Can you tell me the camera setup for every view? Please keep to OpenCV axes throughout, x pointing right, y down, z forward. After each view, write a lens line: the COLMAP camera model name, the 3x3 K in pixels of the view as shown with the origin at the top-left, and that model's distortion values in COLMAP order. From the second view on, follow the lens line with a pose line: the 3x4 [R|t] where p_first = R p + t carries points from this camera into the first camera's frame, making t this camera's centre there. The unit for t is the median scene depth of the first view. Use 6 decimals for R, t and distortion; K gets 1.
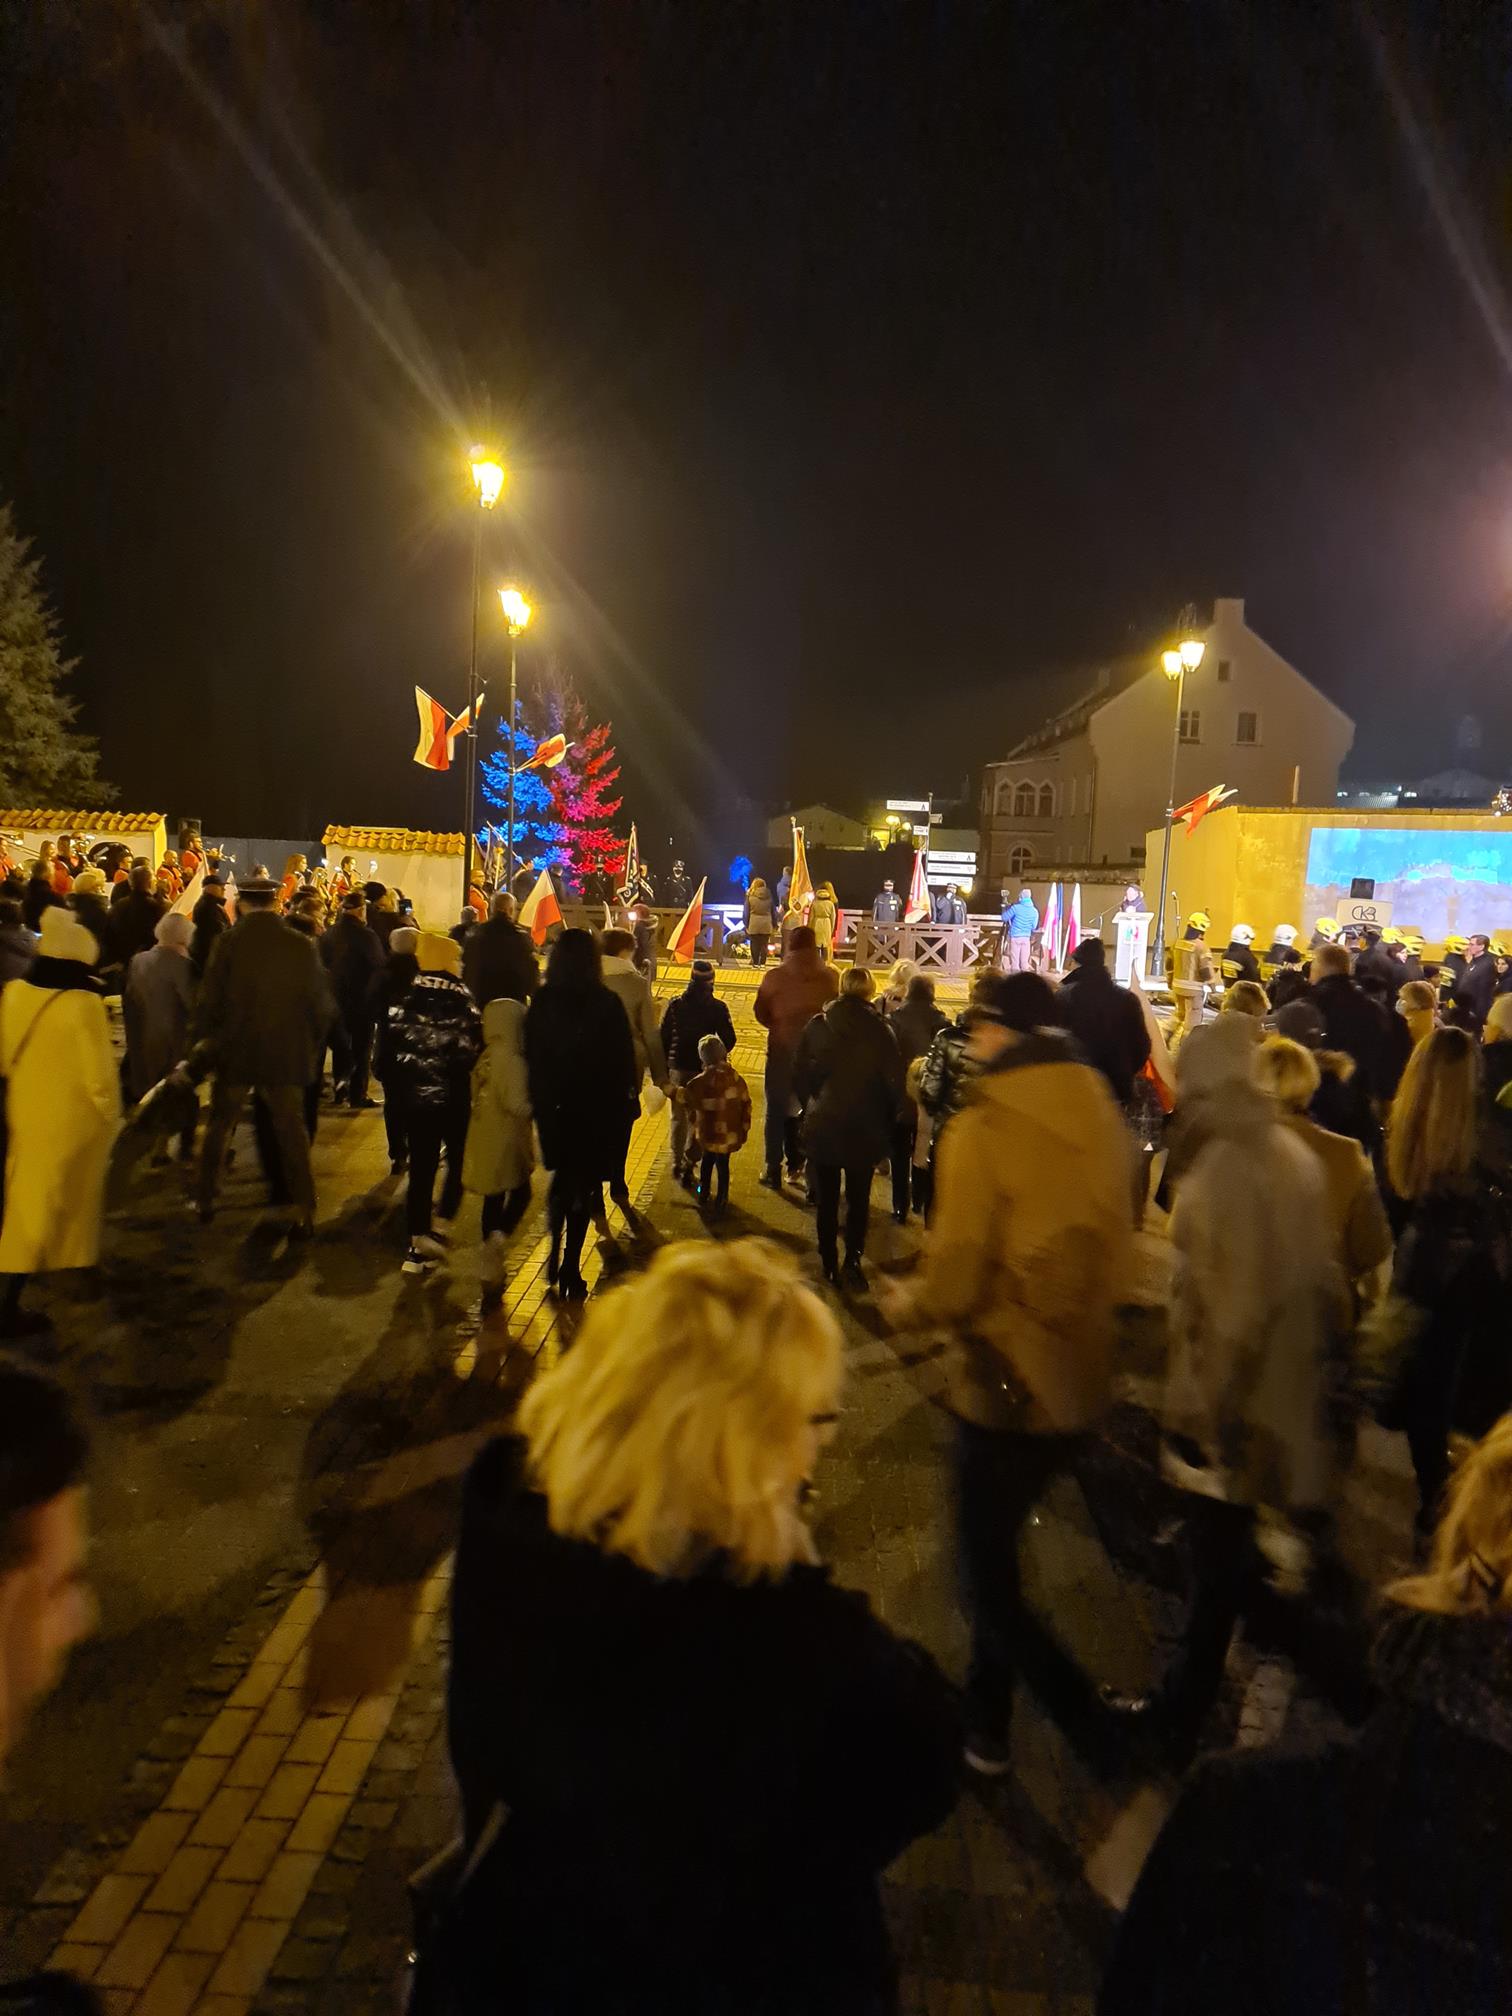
lens RADIAL K [[1513.4, 0, 756.1], [0, 1513.4, 1007.8], [0, 0, 1]] dist [0.042652, -0.039990]
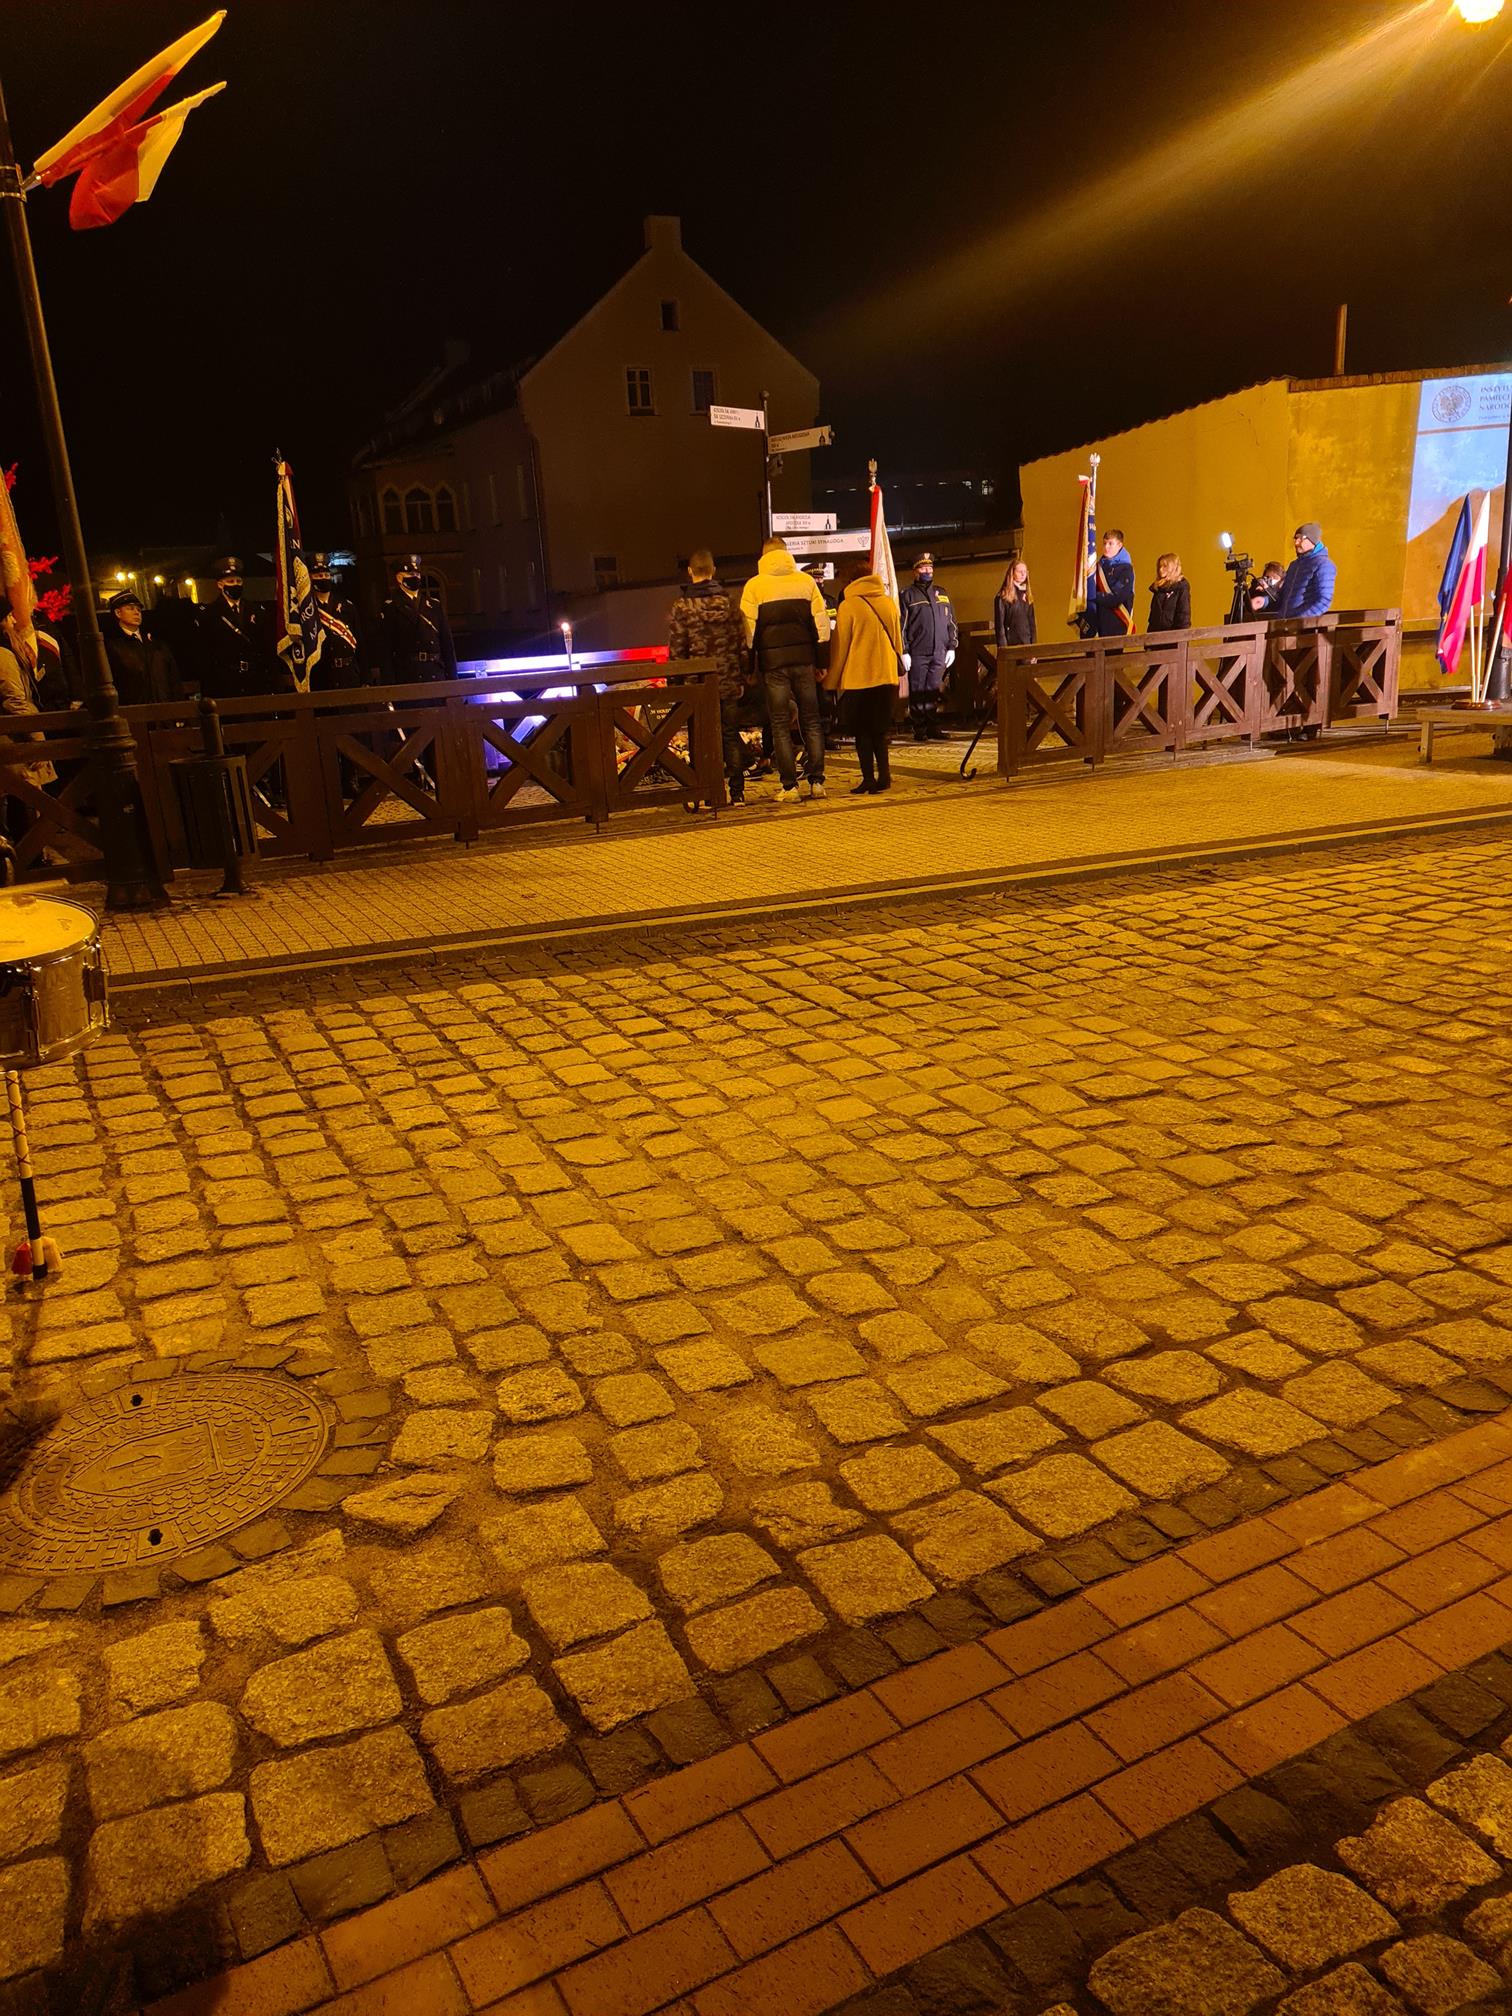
lens RADIAL K [[1513.4, 0, 759.7], [0, 1513.4, 1005.6], [0, 0, 1]] dist [0.042652, -0.039990]
pose [[0.871277, -0.217708, 0.439863, -0.102534], [0.146449, 0.970727, 0.190372, -0.026547], [-0.468433, -0.101449, 0.877655, 0.350832]]
